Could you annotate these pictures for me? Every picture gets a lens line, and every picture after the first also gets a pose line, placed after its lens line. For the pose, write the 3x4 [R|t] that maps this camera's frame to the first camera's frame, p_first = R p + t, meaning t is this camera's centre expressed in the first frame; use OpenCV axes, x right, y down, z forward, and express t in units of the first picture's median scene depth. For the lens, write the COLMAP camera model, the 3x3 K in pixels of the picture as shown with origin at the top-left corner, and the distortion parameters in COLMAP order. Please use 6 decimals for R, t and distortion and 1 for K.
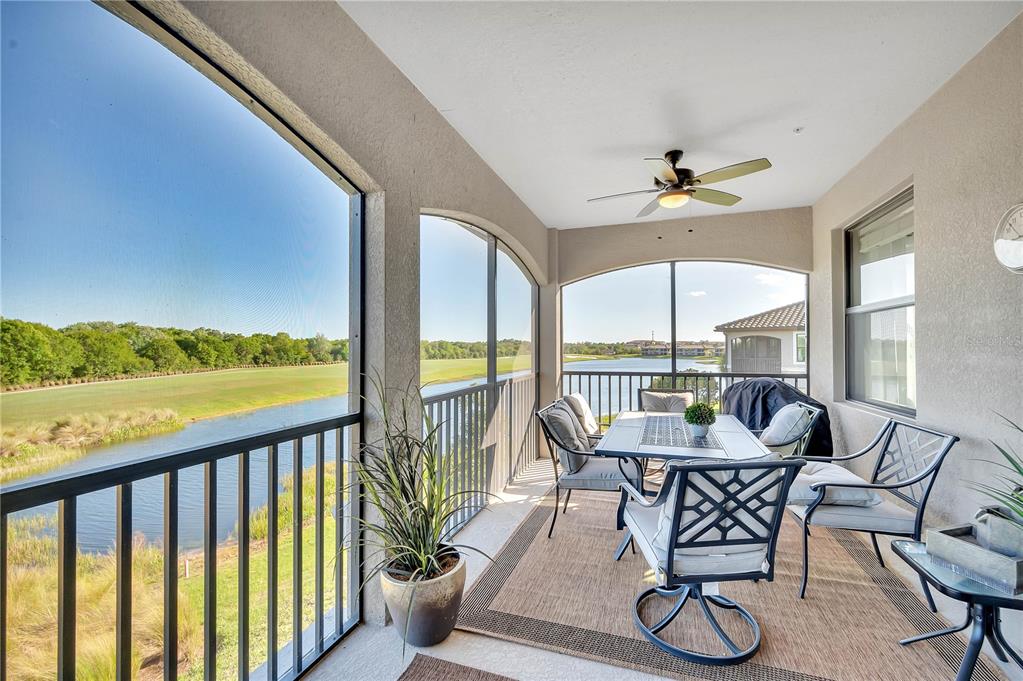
lens RADIAL K [[421.8, 0, 512.1], [0, 421.8, 343.7], [0, 0, 1]] dist [-0.001591, -0.000152]
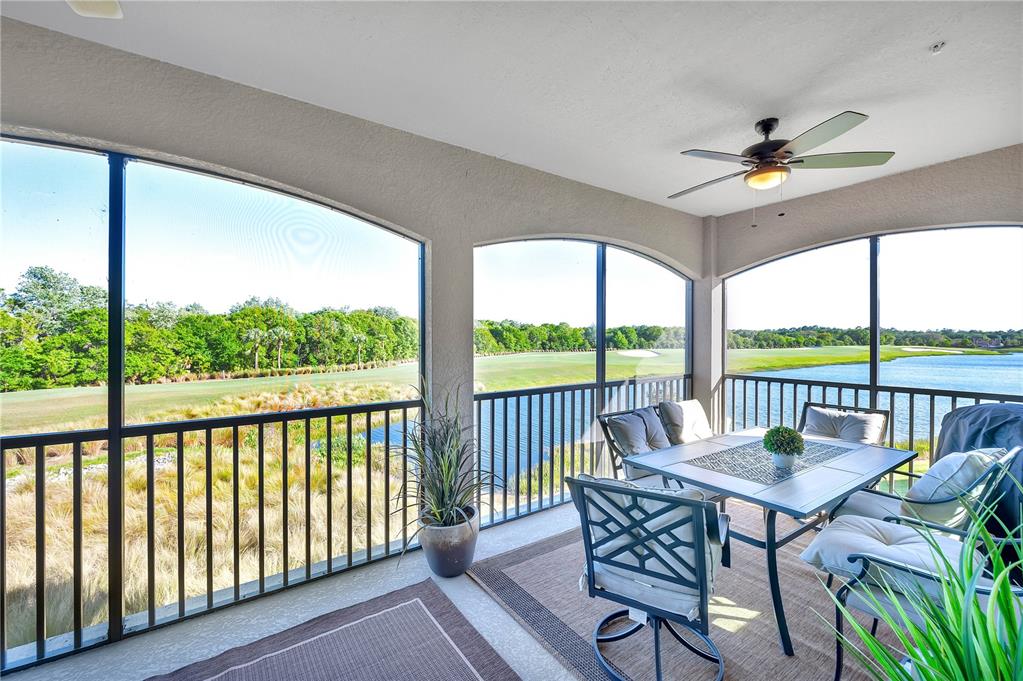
lens RADIAL K [[419.7, 0, 511.5], [0, 419.7, 336.4], [0, 0, 1]] dist [-0.004453, -0.000565]
pose [[0.806153, 0.005729, -0.591680, 0.288377], [0.001148, 0.999936, 0.011247, -0.025591], [0.591707, -0.009746, 0.806095, 0.021480]]
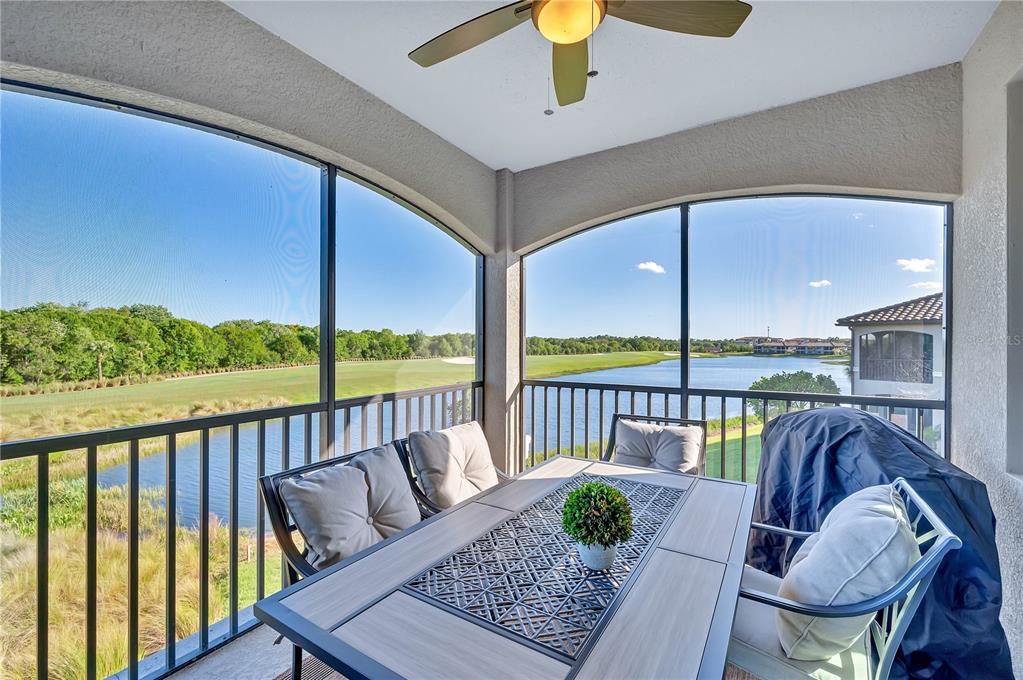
lens RADIAL K [[421.8, 0, 512.1], [0, 421.8, 343.2], [0, 0, 1]] dist [-0.001591, -0.000152]
pose [[0.974763, 0.005306, -0.223180, 0.262991], [-0.003538, 0.999959, 0.008318, 0.000112], [0.223215, -0.007318, 0.974742, 0.337294]]
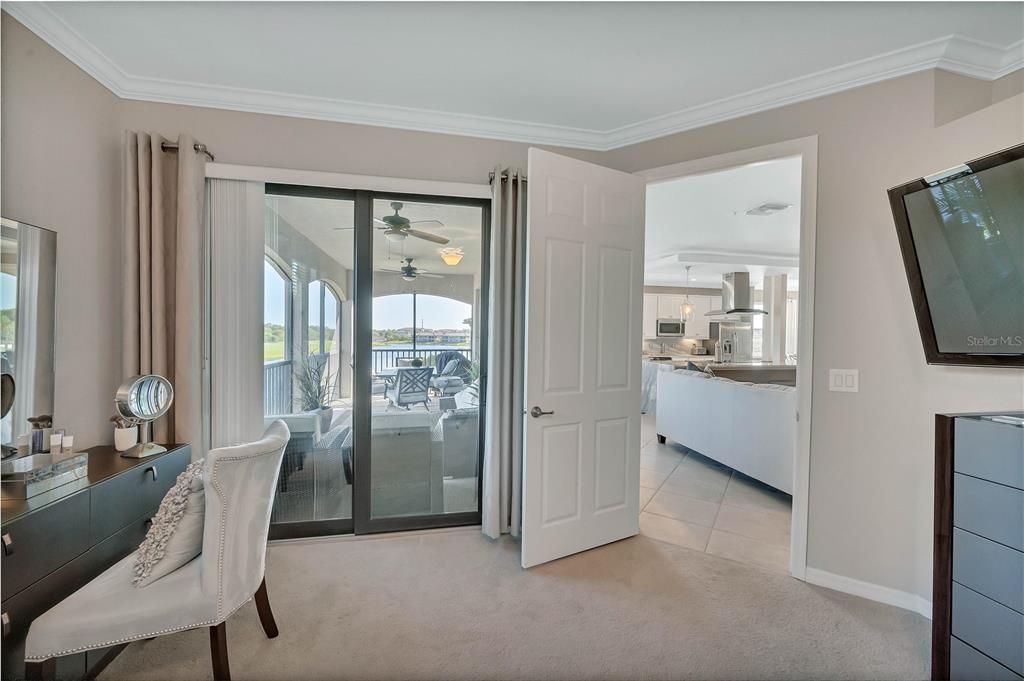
lens RADIAL K [[408.0, 0, 512.0], [0, 408.0, 340.5], [0, 0, 1]] dist [0.000253, 0.000137]
pose [[0.858579, 0.006142, 0.512645, -0.200292], [-0.018636, 0.999641, 0.019235, -0.018469], [-0.512343, -0.026068, 0.858385, -0.850074]]
